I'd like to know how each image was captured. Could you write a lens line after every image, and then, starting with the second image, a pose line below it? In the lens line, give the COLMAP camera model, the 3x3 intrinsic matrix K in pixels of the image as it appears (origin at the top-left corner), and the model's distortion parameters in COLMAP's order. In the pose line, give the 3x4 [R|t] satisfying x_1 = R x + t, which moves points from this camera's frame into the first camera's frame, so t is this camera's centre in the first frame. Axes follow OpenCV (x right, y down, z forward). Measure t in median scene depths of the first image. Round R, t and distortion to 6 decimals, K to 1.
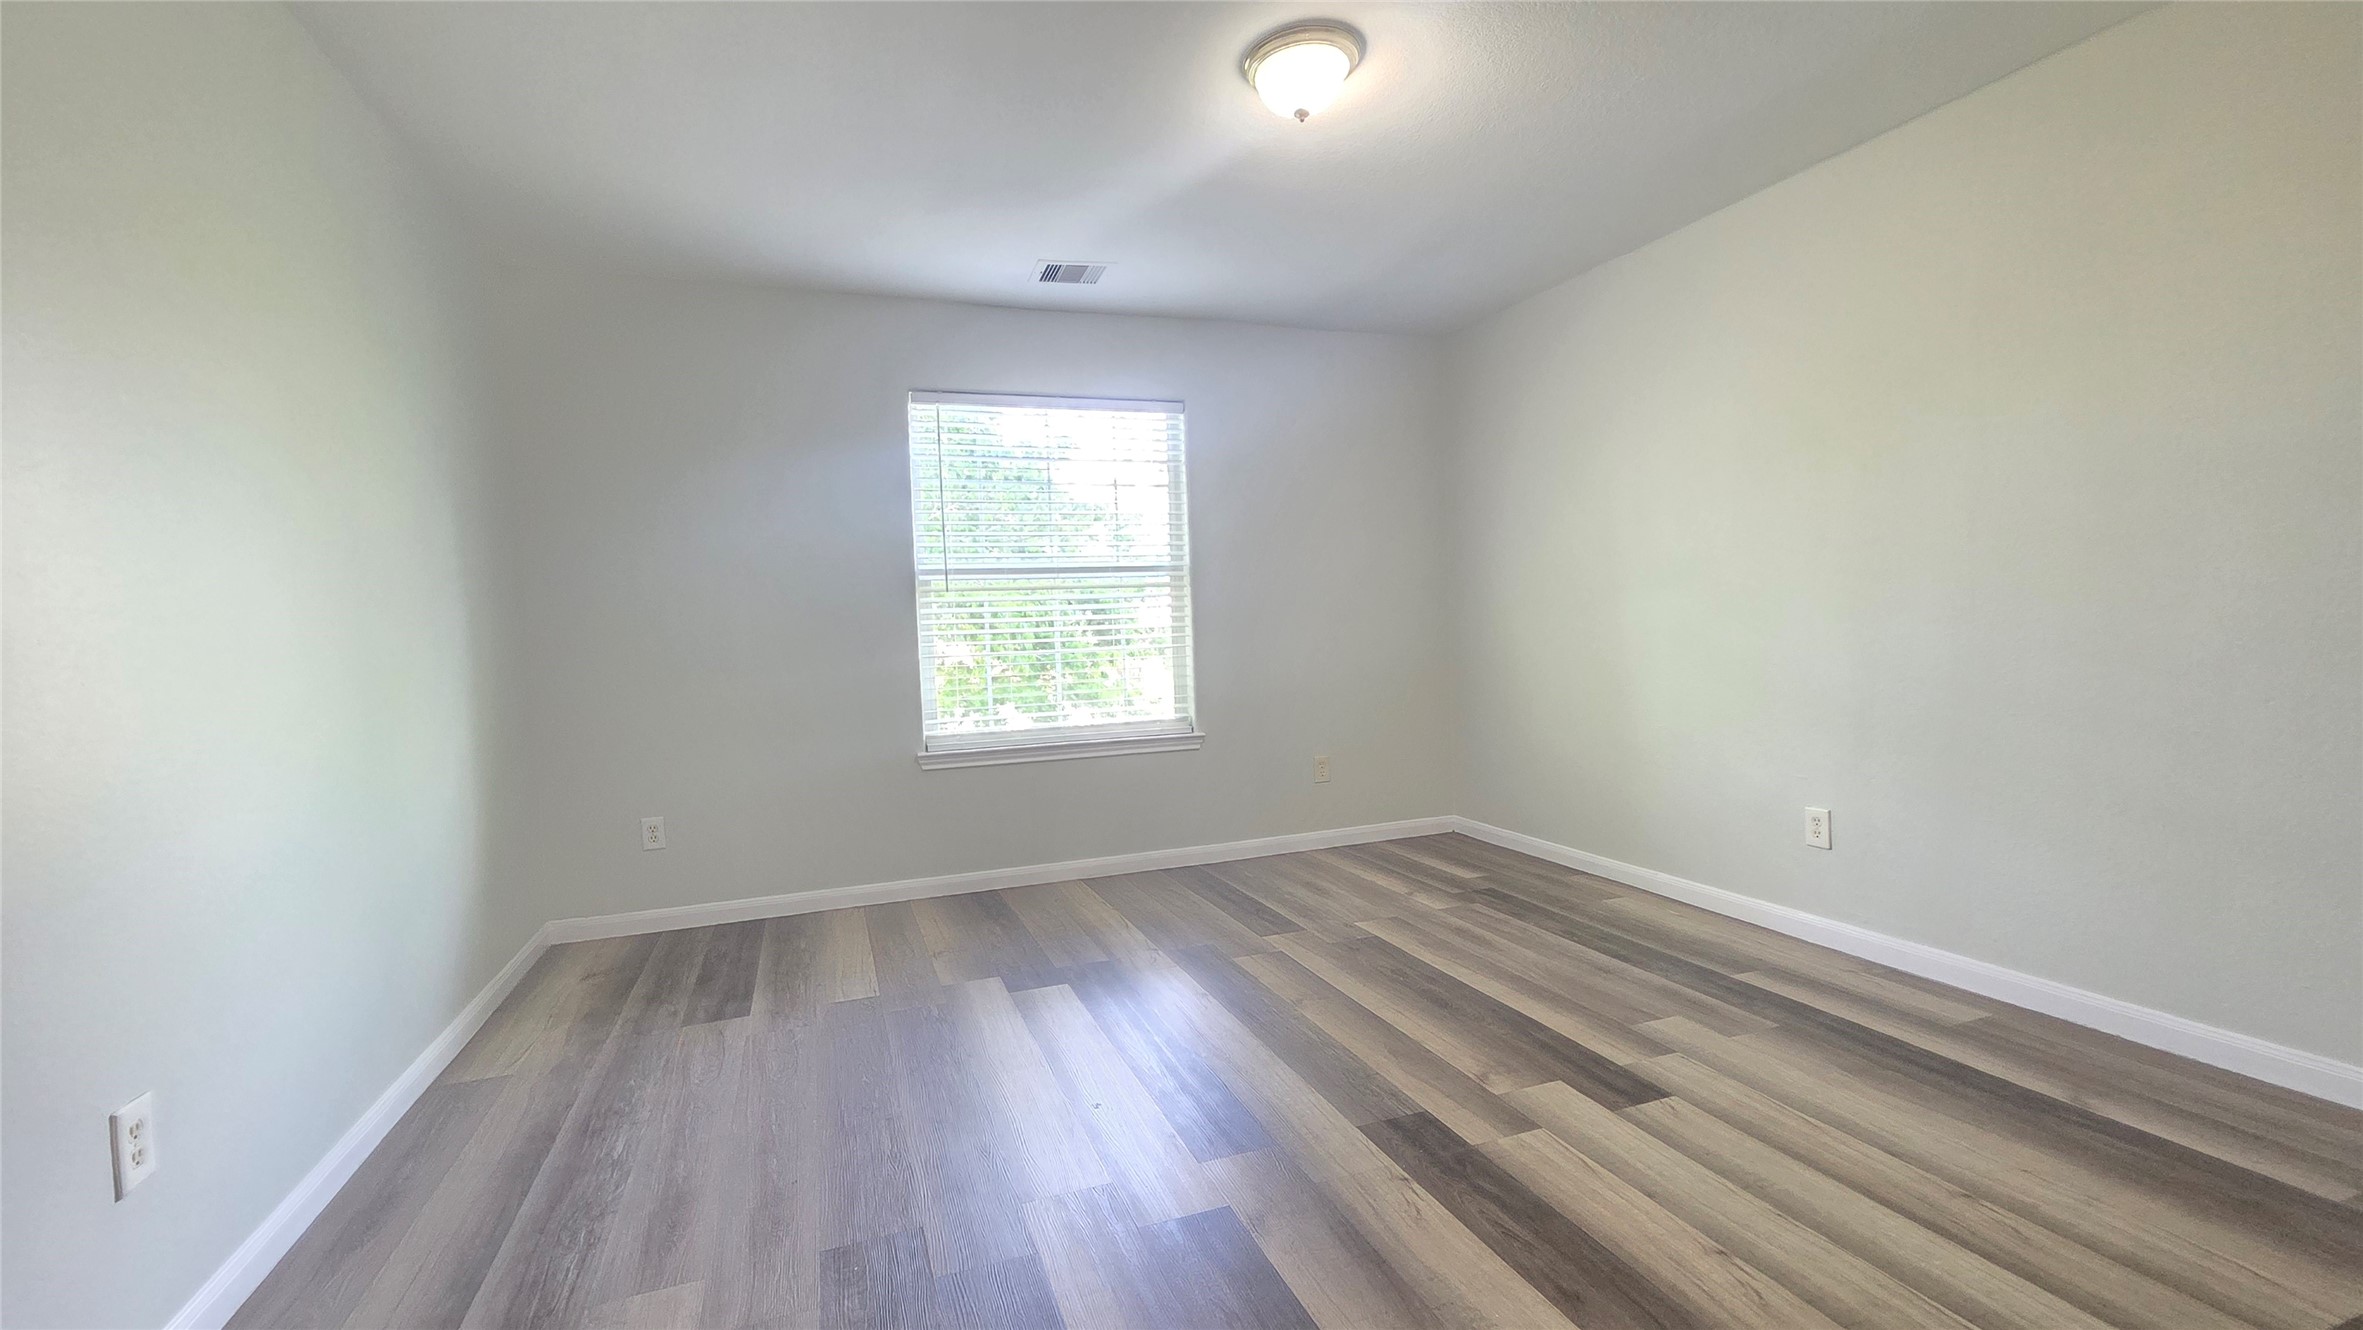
lens RADIAL K [[966.6, 0, 1157.2], [0, 966.6, 651.6], [0, 0, 1]] dist [0.007385, 0.000040]
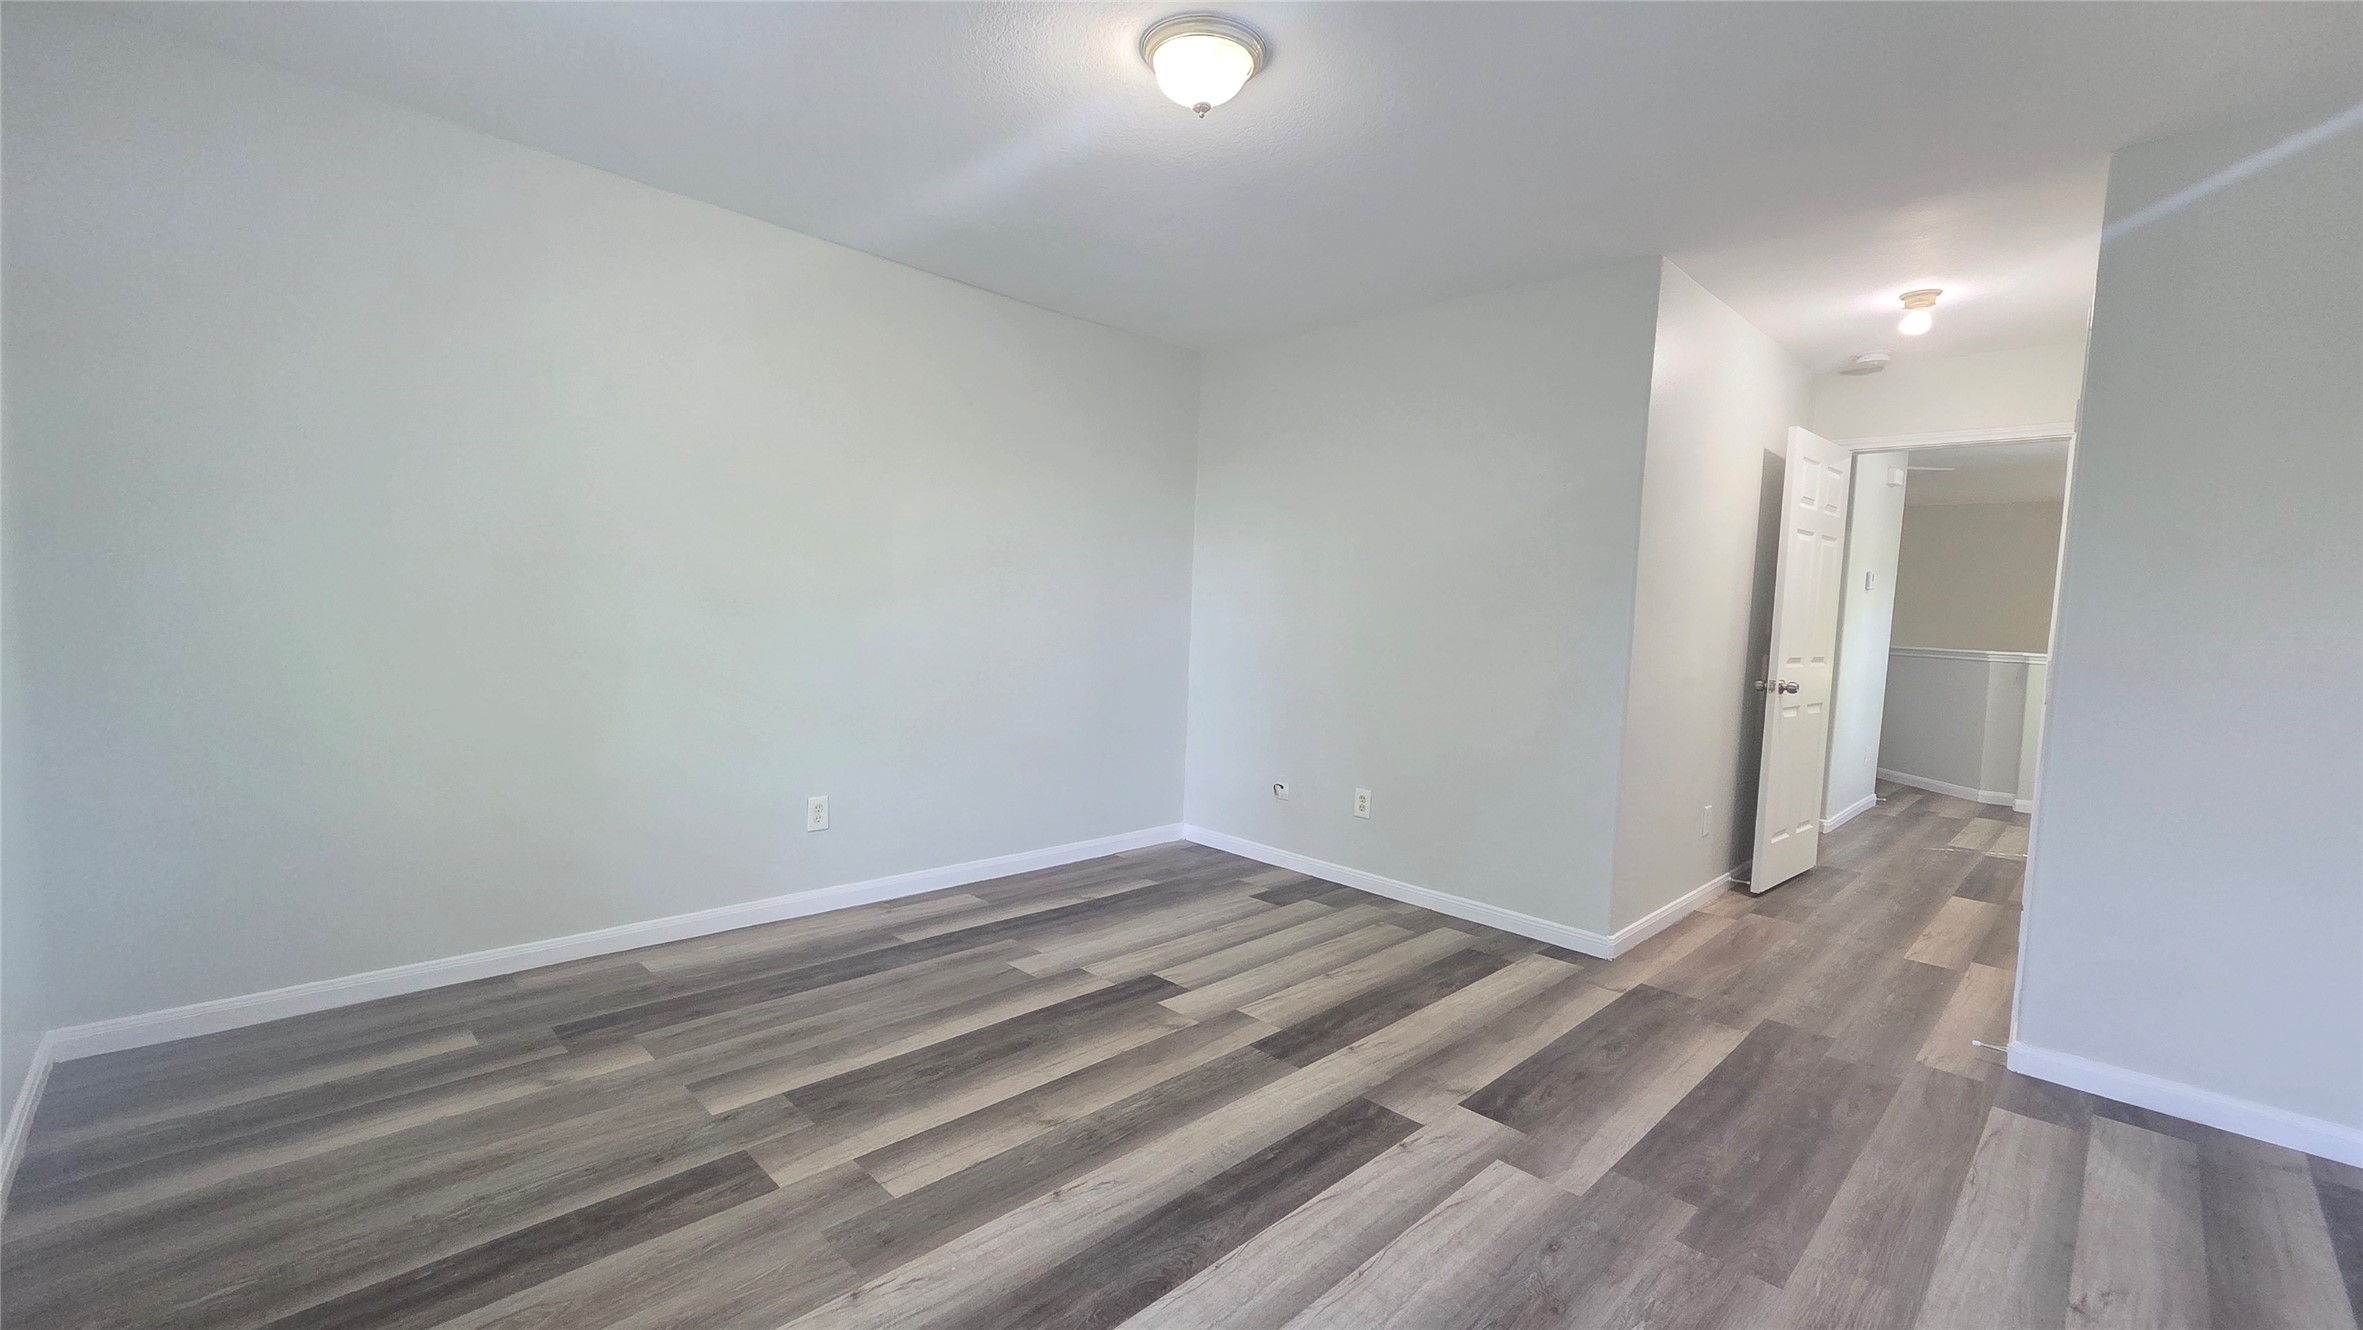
lens RADIAL K [[966.6, 0, 1156.7], [0, 966.6, 671.3], [0, 0, 1]] dist [0.007385, 0.000040]
pose [[-0.417059, -0.042946, 0.907864, -0.612982], [-0.002974, 0.998942, 0.045888, -0.051272], [-0.908875, 0.016438, -0.416745, 1.261841]]
